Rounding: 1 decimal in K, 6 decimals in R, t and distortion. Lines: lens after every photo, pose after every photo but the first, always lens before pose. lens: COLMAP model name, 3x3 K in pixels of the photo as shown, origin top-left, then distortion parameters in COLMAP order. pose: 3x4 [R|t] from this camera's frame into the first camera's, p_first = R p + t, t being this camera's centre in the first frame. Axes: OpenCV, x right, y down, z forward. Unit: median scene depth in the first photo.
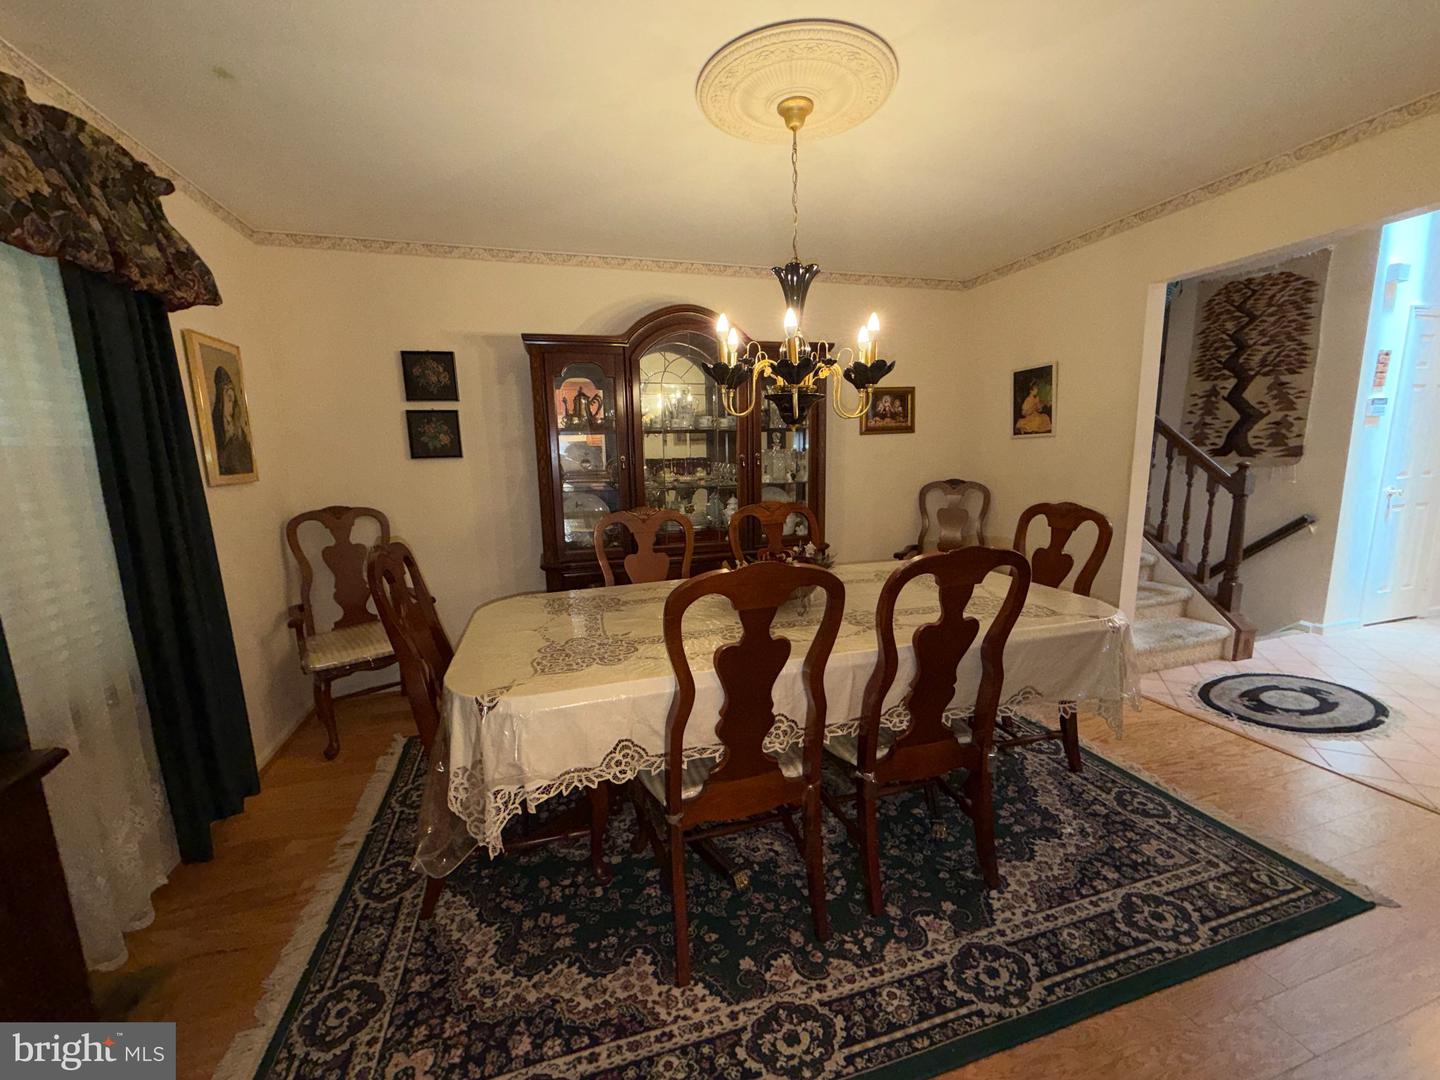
lens RADIAL K [[573.8, 0, 716.1], [0, 573.8, 544.2], [0, 0, 1]] dist [0.003683, -0.001394]
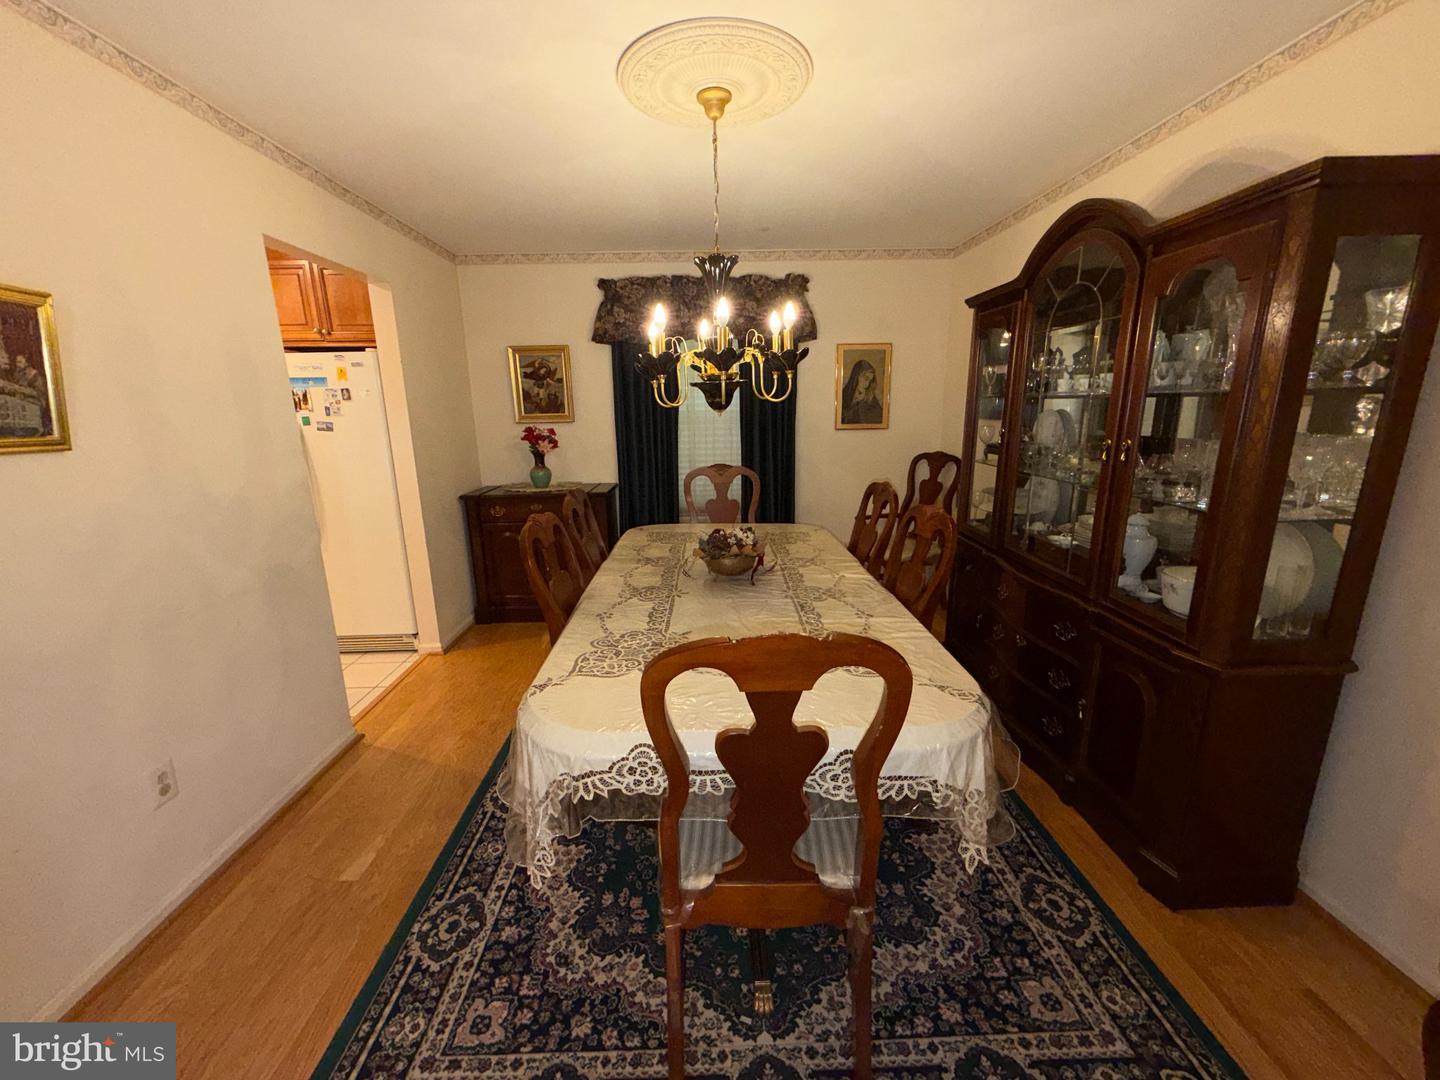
lens RADIAL K [[573.8, 0, 718.2], [0, 573.8, 543.9], [0, 0, 1]] dist [0.003683, -0.001394]
pose [[-0.256464, 0.251535, -0.933251, 1.120427], [-0.144207, 0.944780, 0.294271, -0.271809], [0.955736, 0.210051, -0.206029, 1.192680]]
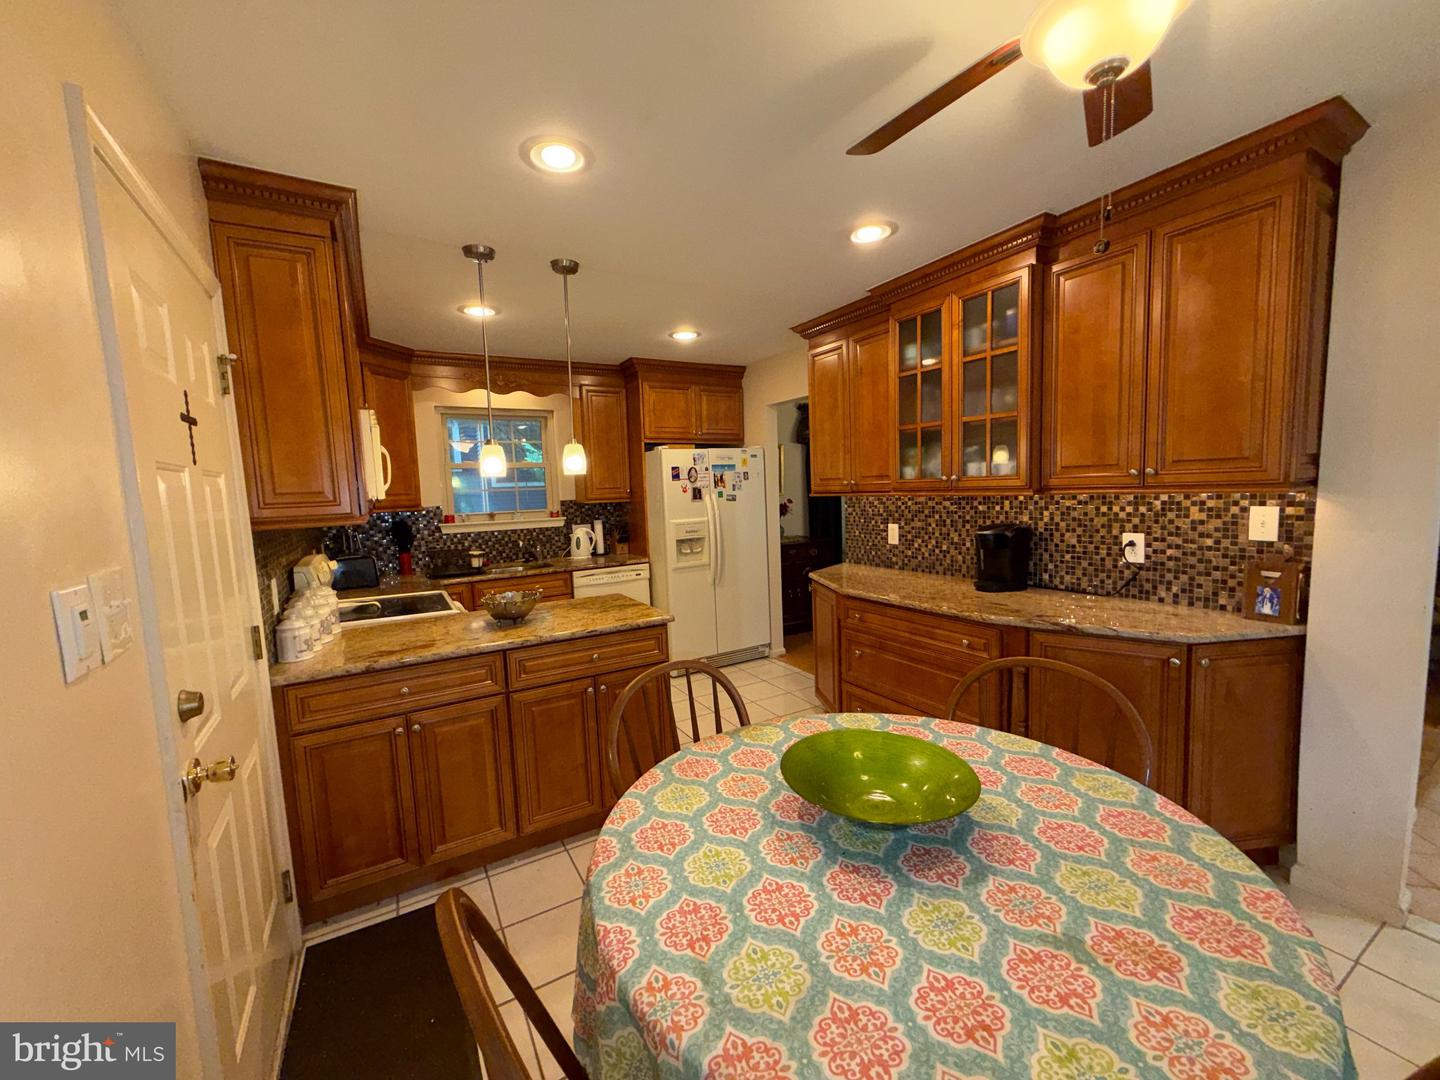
lens RADIAL K [[573.8, 0, 712.4], [0, 573.8, 542.6], [0, 0, 1]] dist [0.003683, -0.001394]
pose [[0.232968, 0.111619, -0.966058, 1.986421], [-0.135401, 0.987438, 0.081437, 0.032471], [0.963012, 0.111833, 0.245155, -0.764103]]
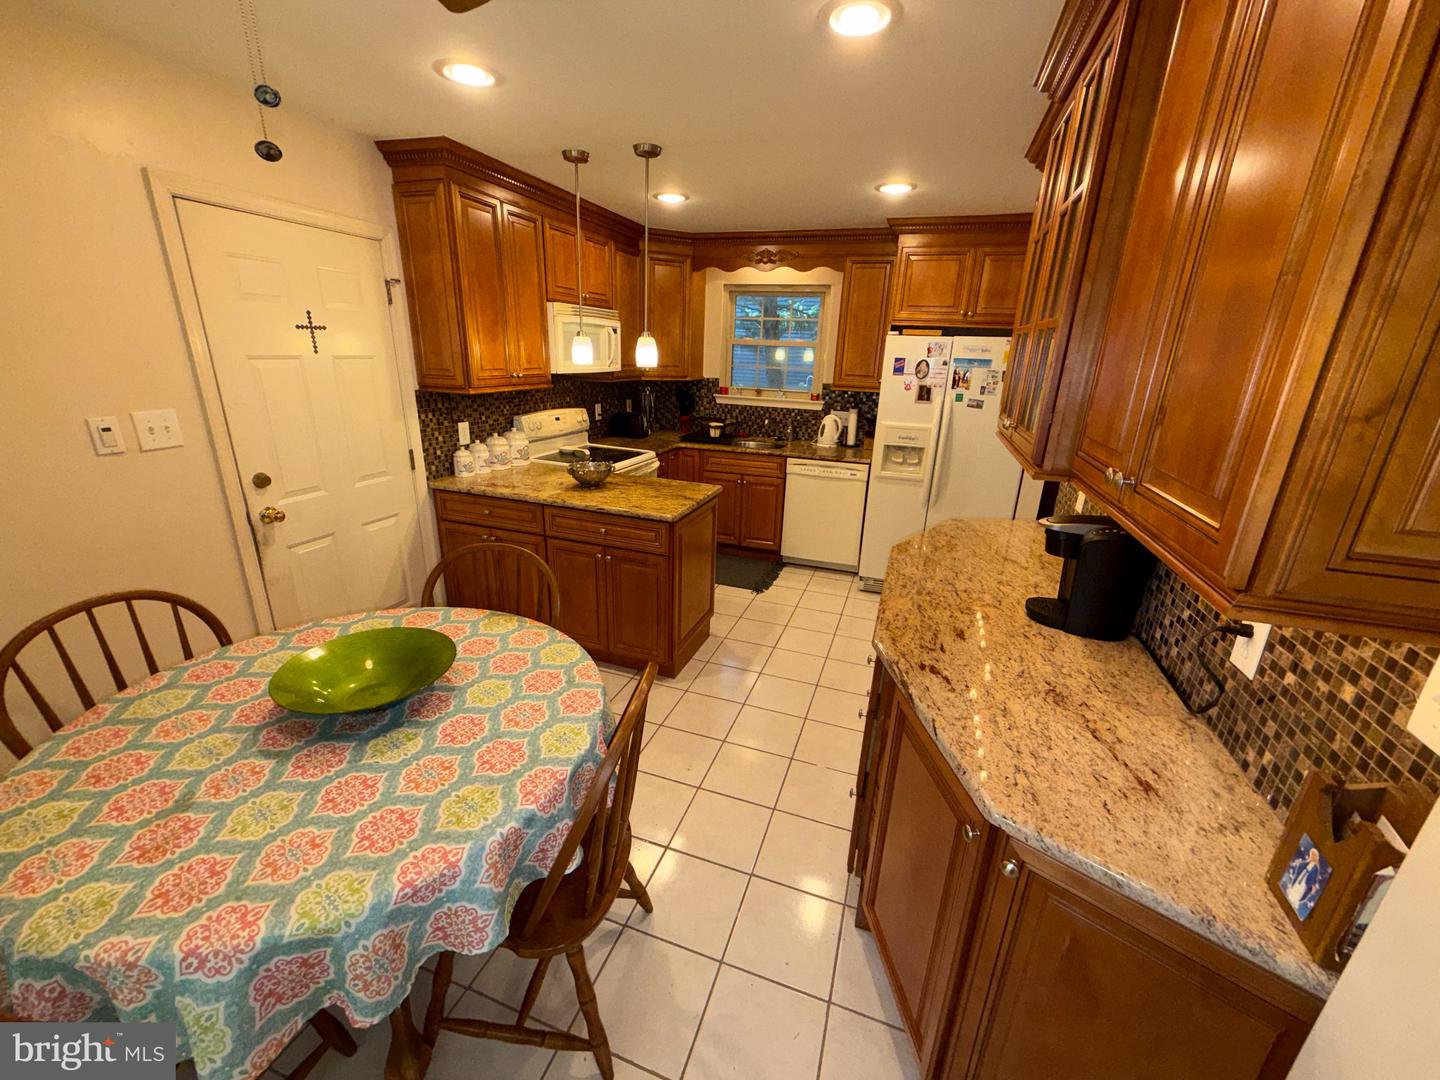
lens RADIAL K [[573.8, 0, 717.2], [0, 573.8, 540.3], [0, 0, 1]] dist [0.003683, -0.001394]
pose [[-0.586822, 0.263408, -0.765674, 1.732476], [-0.156280, 0.890984, 0.426292, -0.210964], [0.794492, 0.369817, -0.481683, 0.176307]]
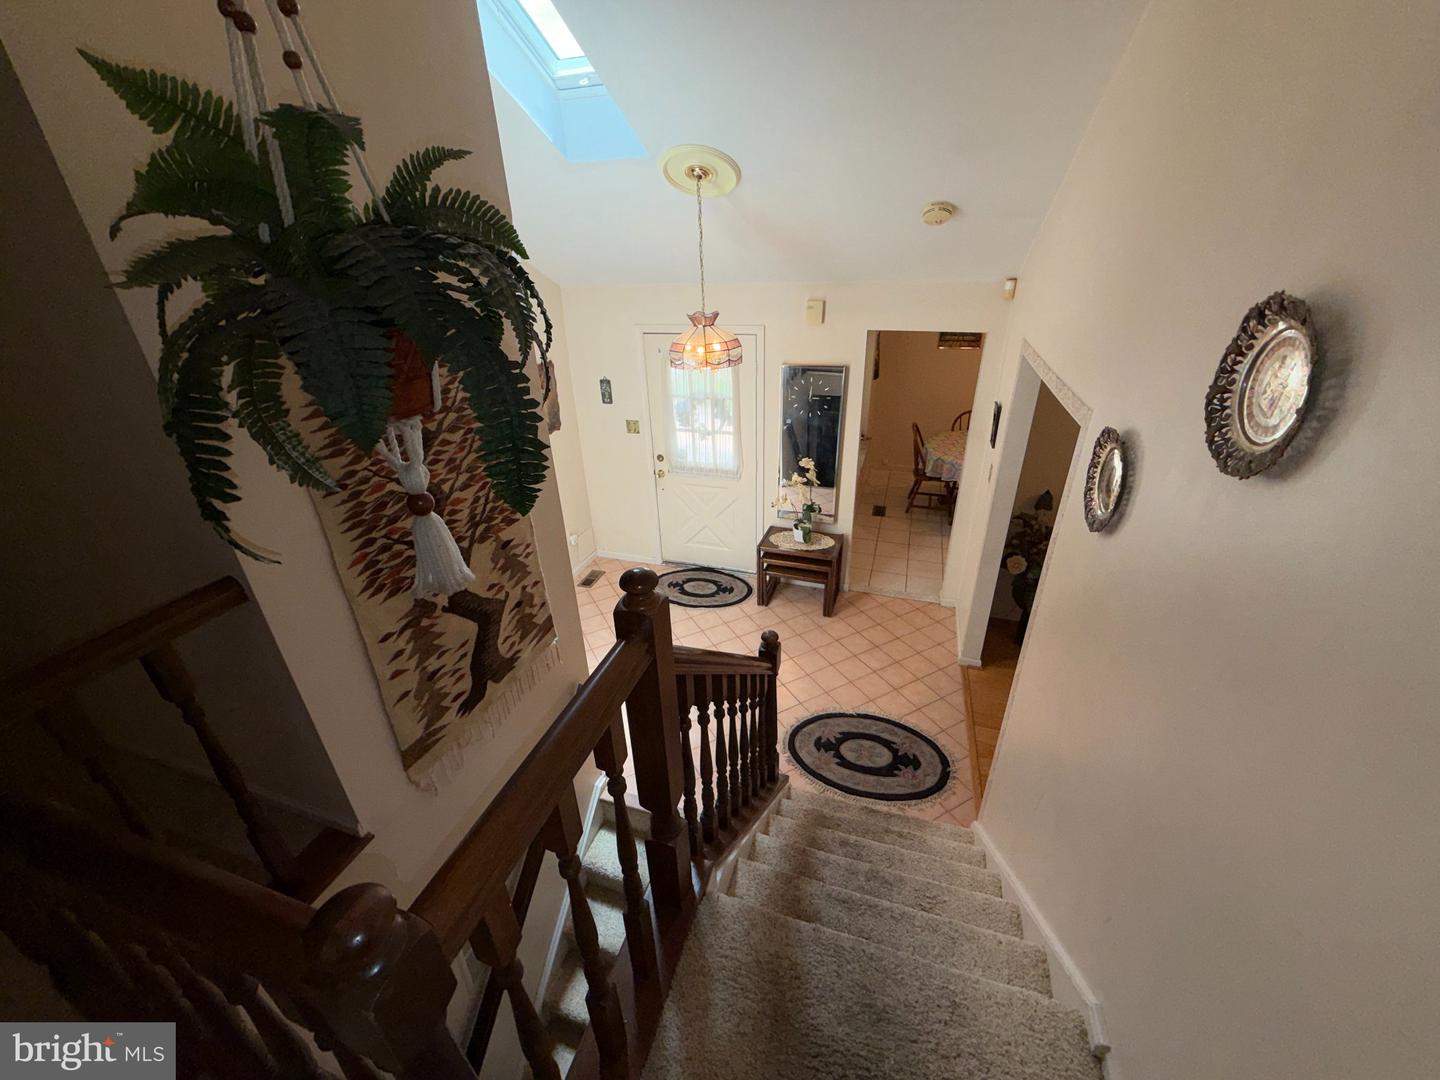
lens RADIAL K [[573.8, 0, 711.1], [0, 573.8, 541.0], [0, 0, 1]] dist [0.003683, -0.001394]
pose [[-0.814816, -0.221481, 0.535743, 1.037379], [0.143656, 0.818177, 0.556730, -1.074502], [-0.561638, 0.530596, -0.634847, 2.384799]]
